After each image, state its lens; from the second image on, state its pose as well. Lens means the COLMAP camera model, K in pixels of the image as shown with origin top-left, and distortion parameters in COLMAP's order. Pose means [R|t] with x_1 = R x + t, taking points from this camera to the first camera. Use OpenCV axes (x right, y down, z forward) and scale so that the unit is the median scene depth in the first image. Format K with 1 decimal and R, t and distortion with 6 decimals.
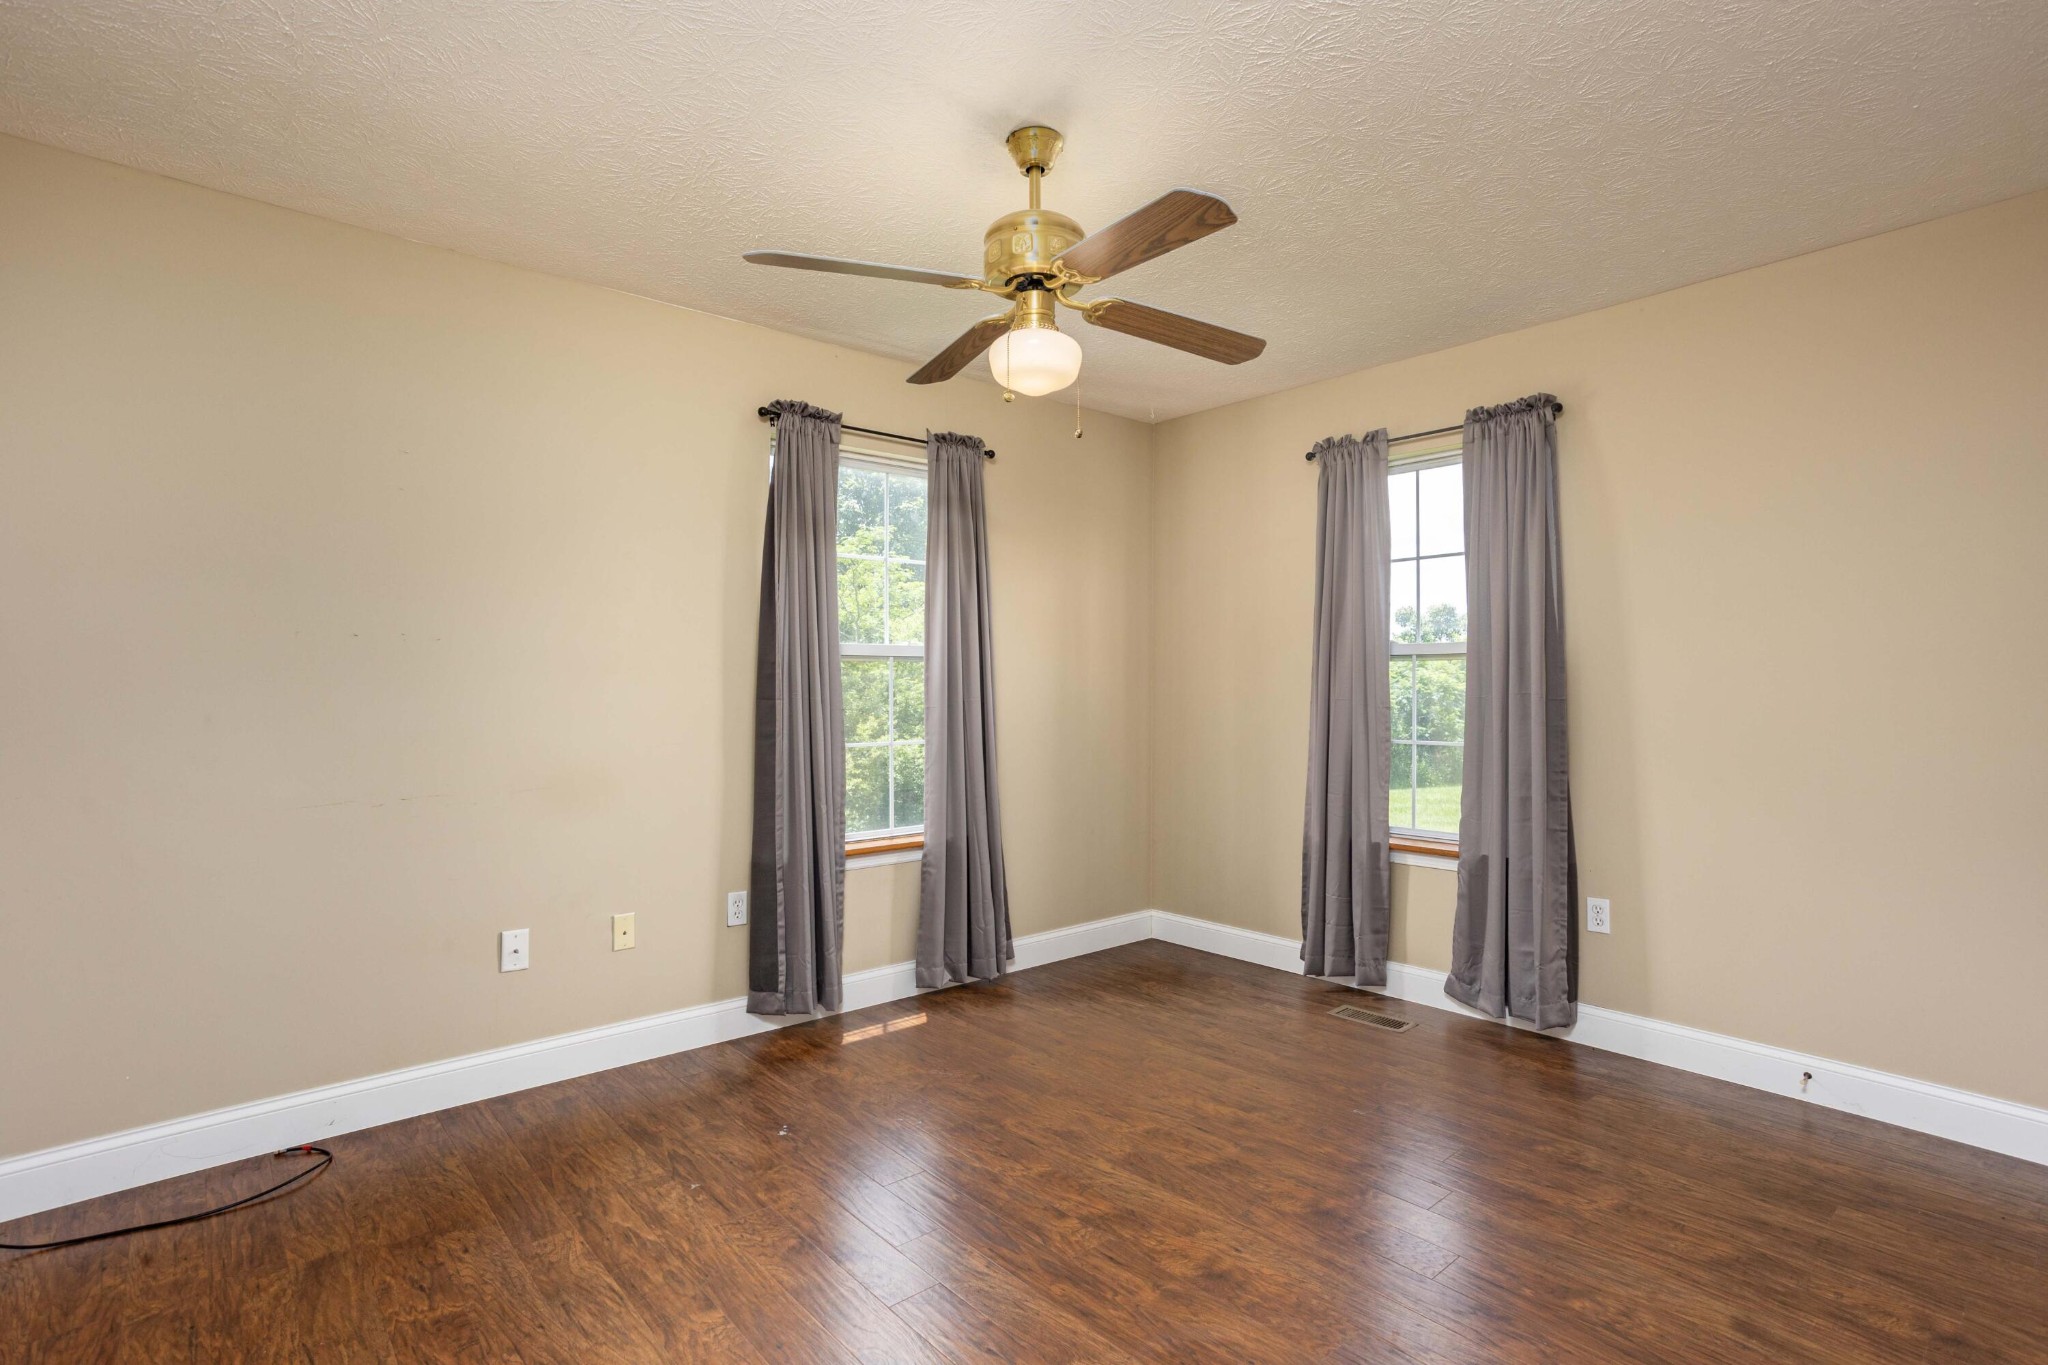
lens RADIAL K [[987.2, 0, 1049.4], [0, 987.2, 696.8], [0, 0, 1]] dist [-0.001531, 0.005764]
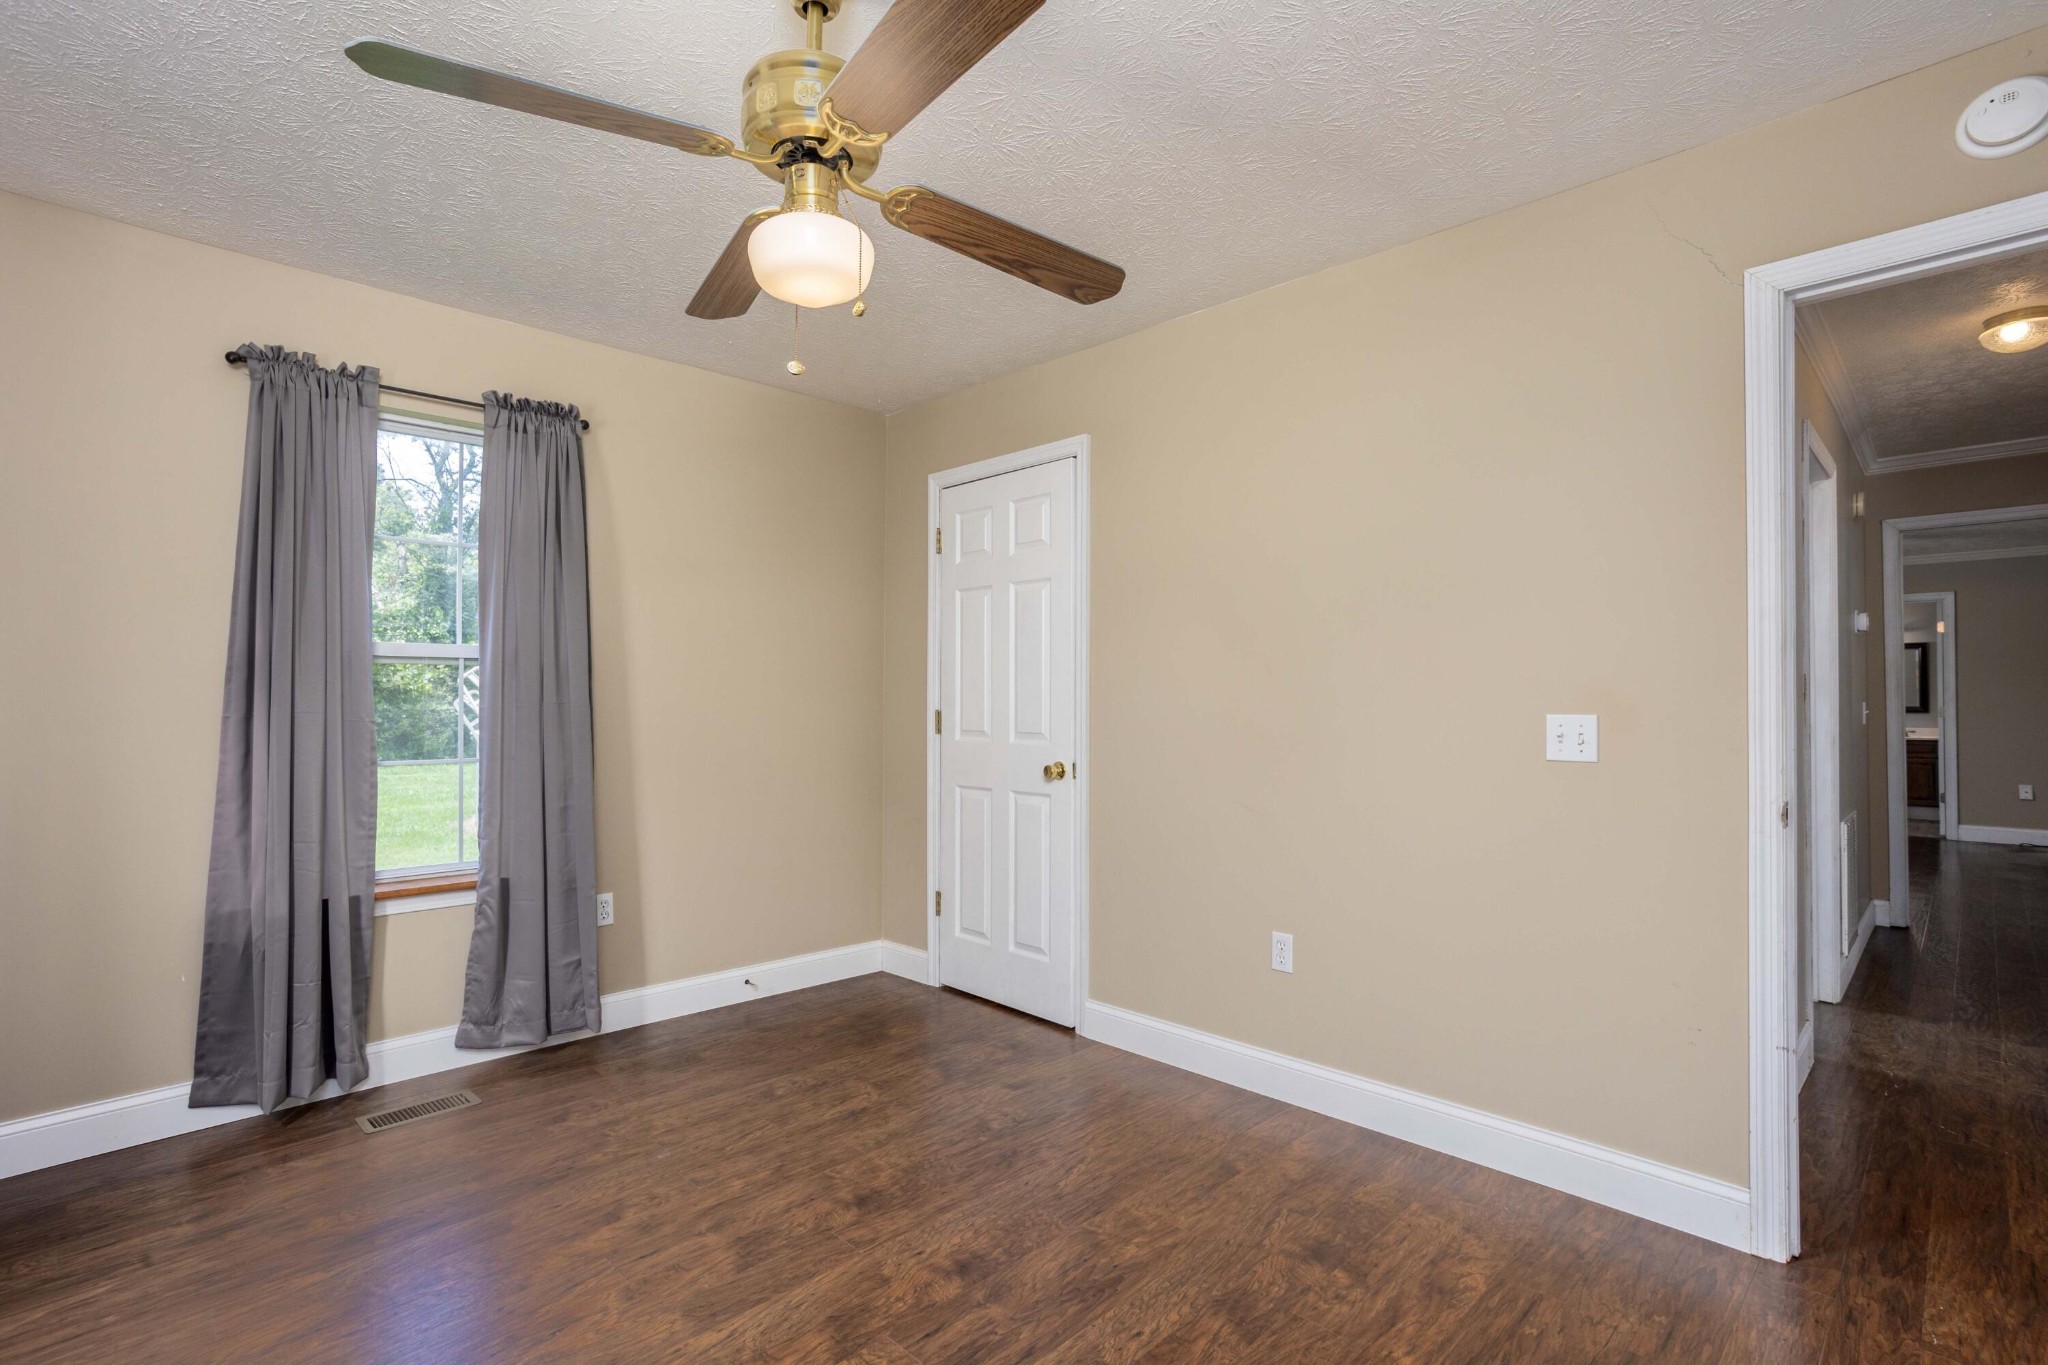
lens RADIAL K [[964.4, 0, 1024.0], [0, 964.4, 682.5], [0, 0, 1]] dist [-0.045777, 0.026843]
pose [[-0.036140, 0.015976, 0.999219, -0.500566], [0.009947, 0.999828, -0.015626, -0.003046], [-0.999297, 0.009375, -0.036292, 0.583809]]
